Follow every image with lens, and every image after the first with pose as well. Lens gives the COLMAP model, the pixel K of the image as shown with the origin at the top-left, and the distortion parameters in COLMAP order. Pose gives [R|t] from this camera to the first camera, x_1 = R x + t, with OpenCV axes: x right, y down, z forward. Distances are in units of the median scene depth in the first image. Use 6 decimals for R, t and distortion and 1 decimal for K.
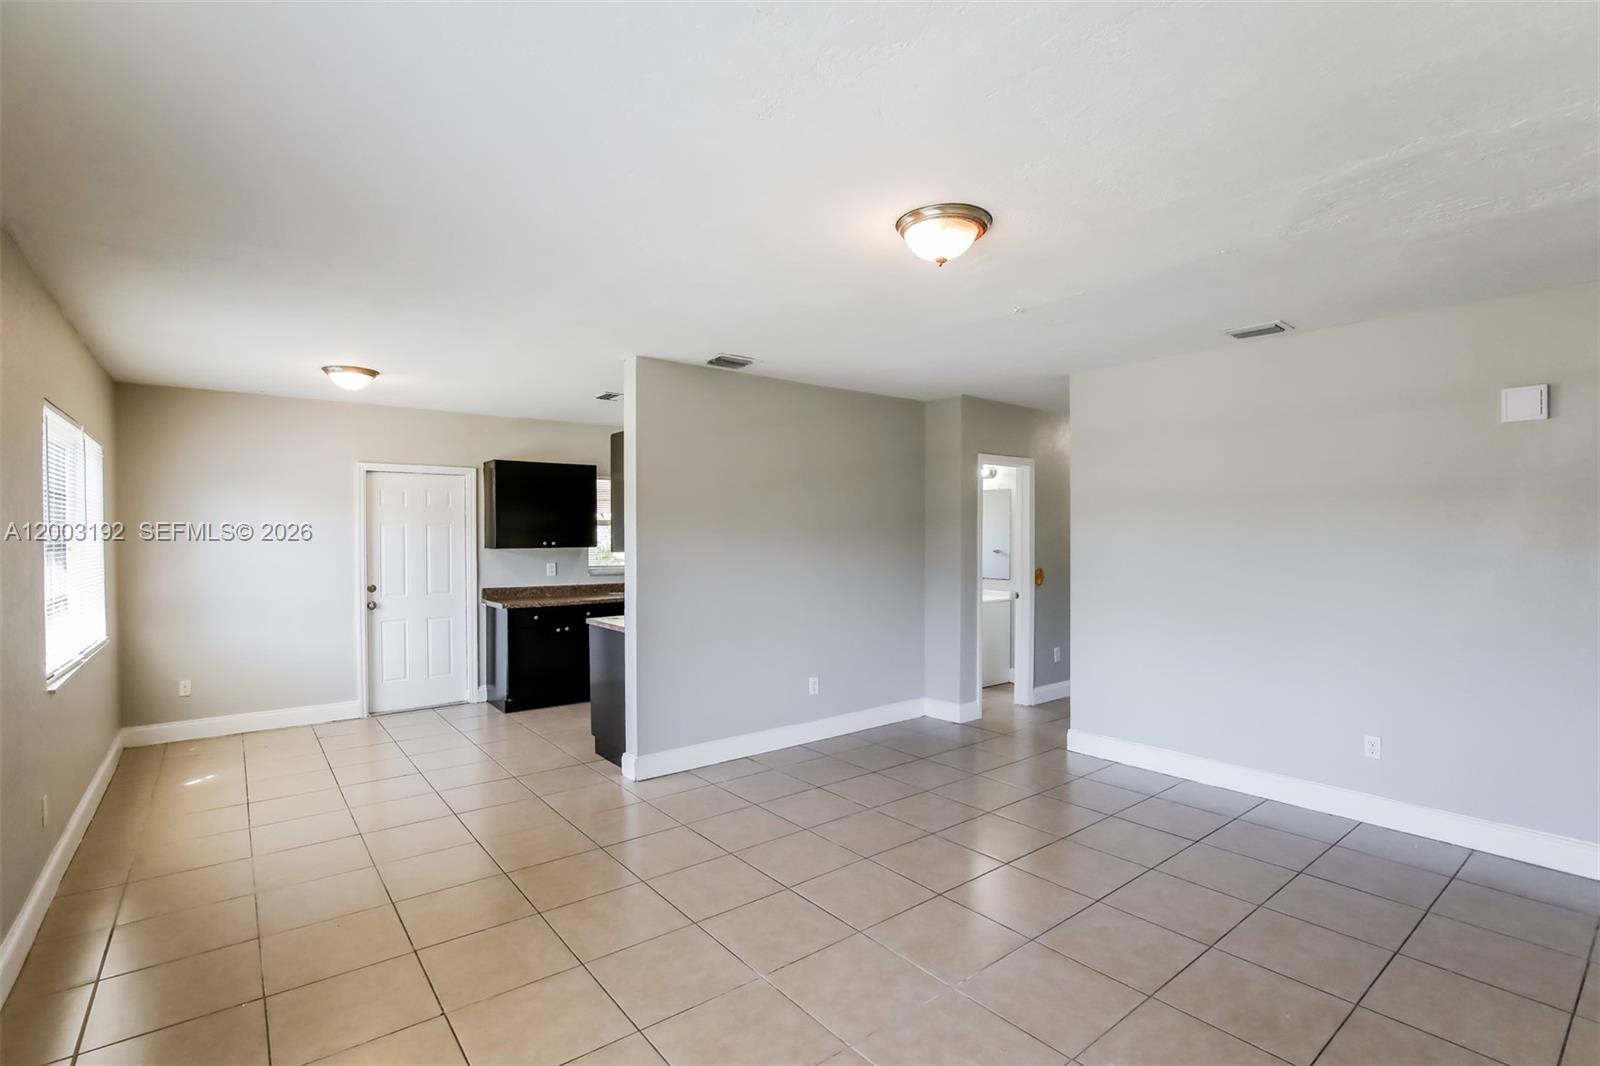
lens RADIAL K [[734.5, 0, 794.7], [0, 734.5, 542.8], [0, 0, 1]] dist [0.000082, -0.000406]
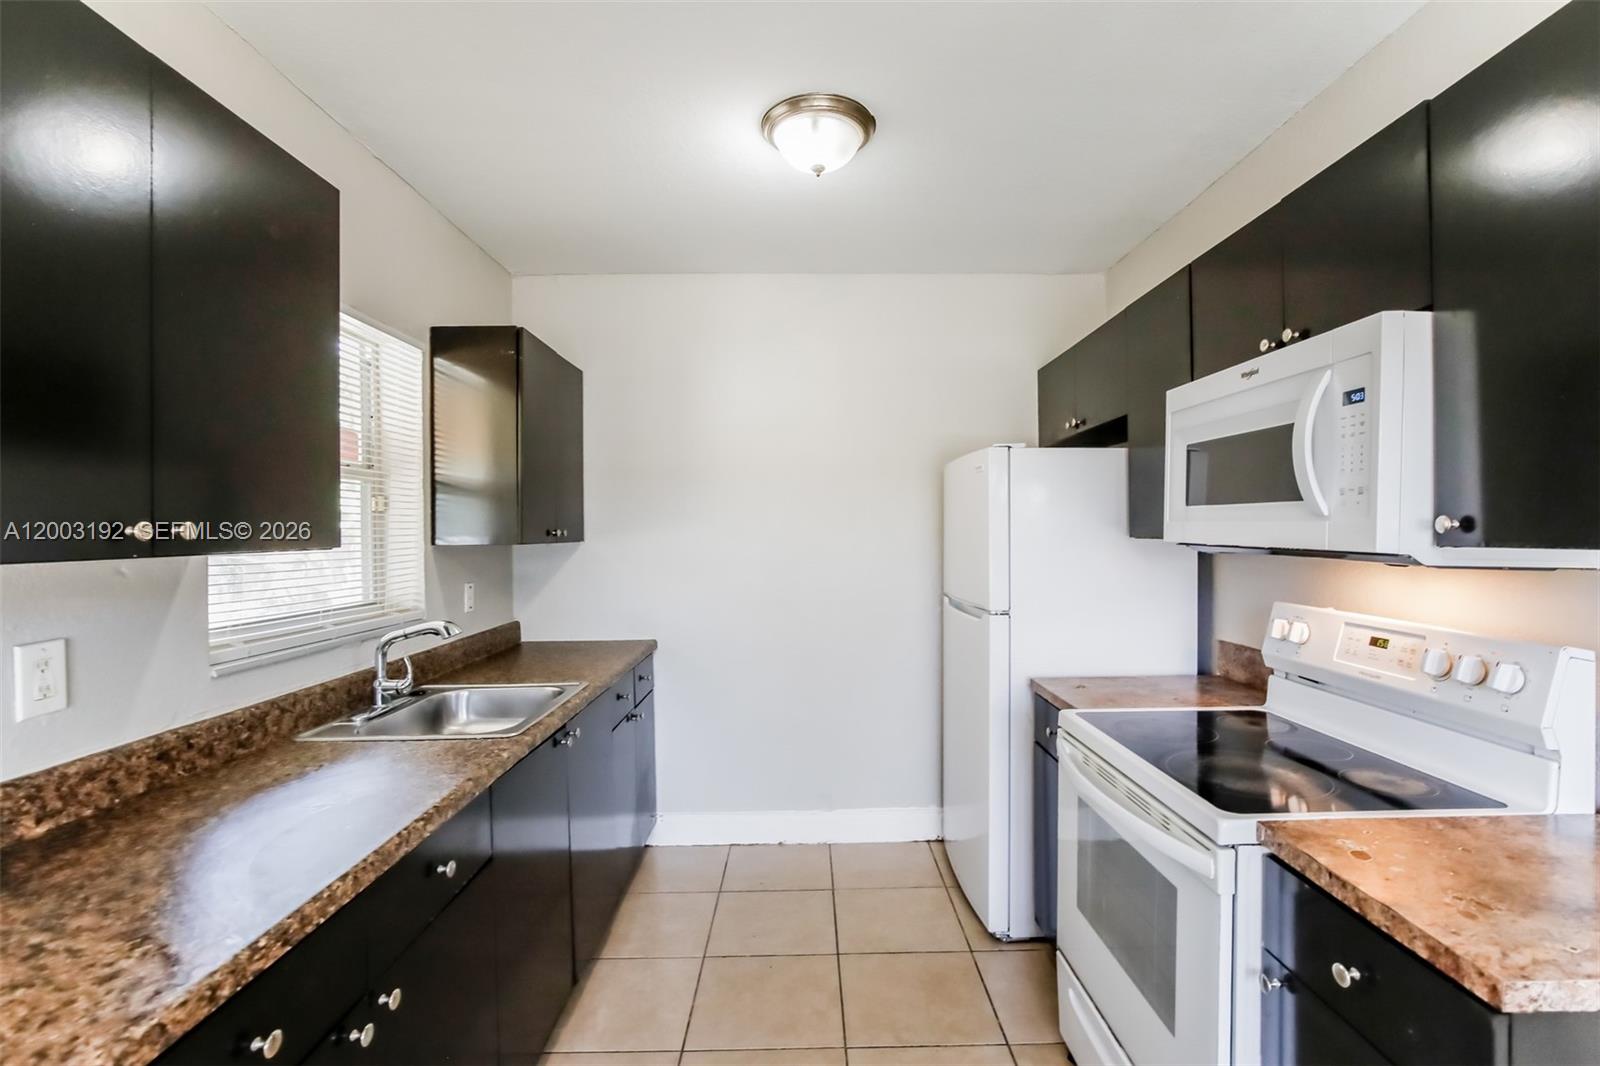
lens RADIAL K [[734.5, 0, 793.7], [0, 734.5, 537.4], [0, 0, 1]] dist [0.000082, -0.000406]
pose [[0.605507, -0.010371, 0.795773, -0.407181], [0.019406, 0.999810, -0.001736, 0.006063], [-0.795604, 0.016494, 0.605593, 0.835890]]
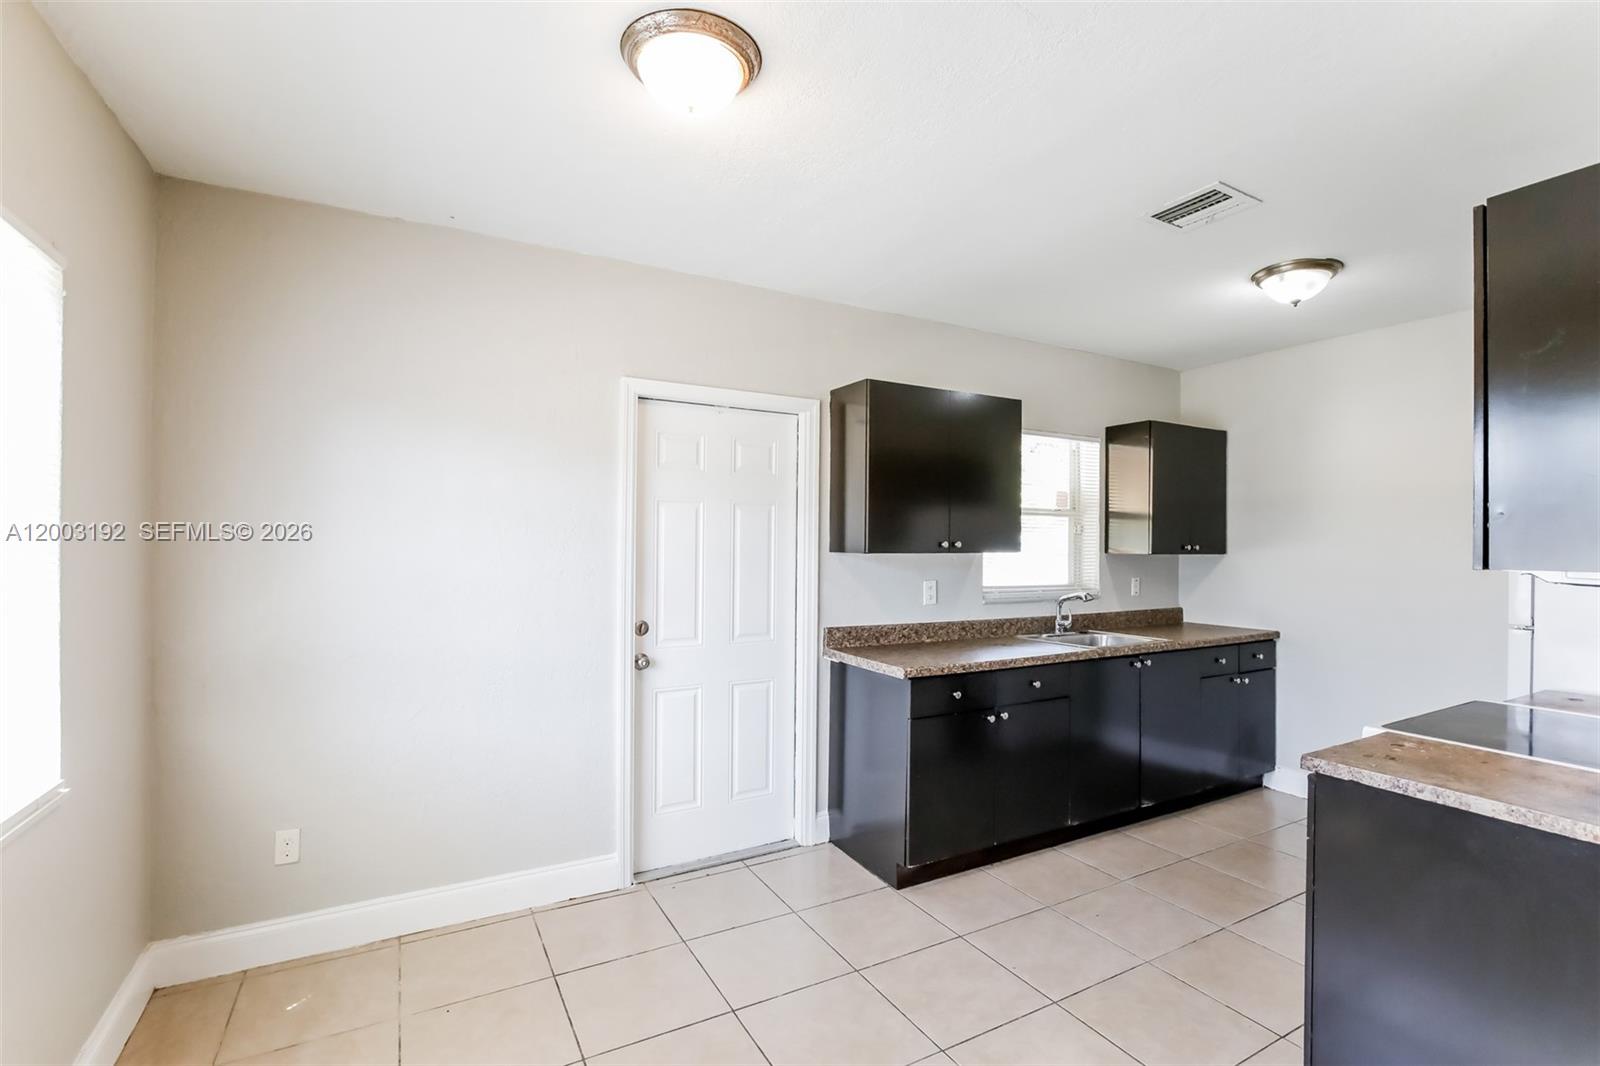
lens RADIAL K [[734.5, 0, 834.5], [0, 734.5, 539.9], [0, 0, 1]] dist [0.000082, -0.000406]
pose [[0.993954, 0.007722, -0.109522, -0.384656], [-0.010001, 0.999744, -0.020278, 0.010000], [0.109338, 0.021251, 0.993777, 0.503554]]
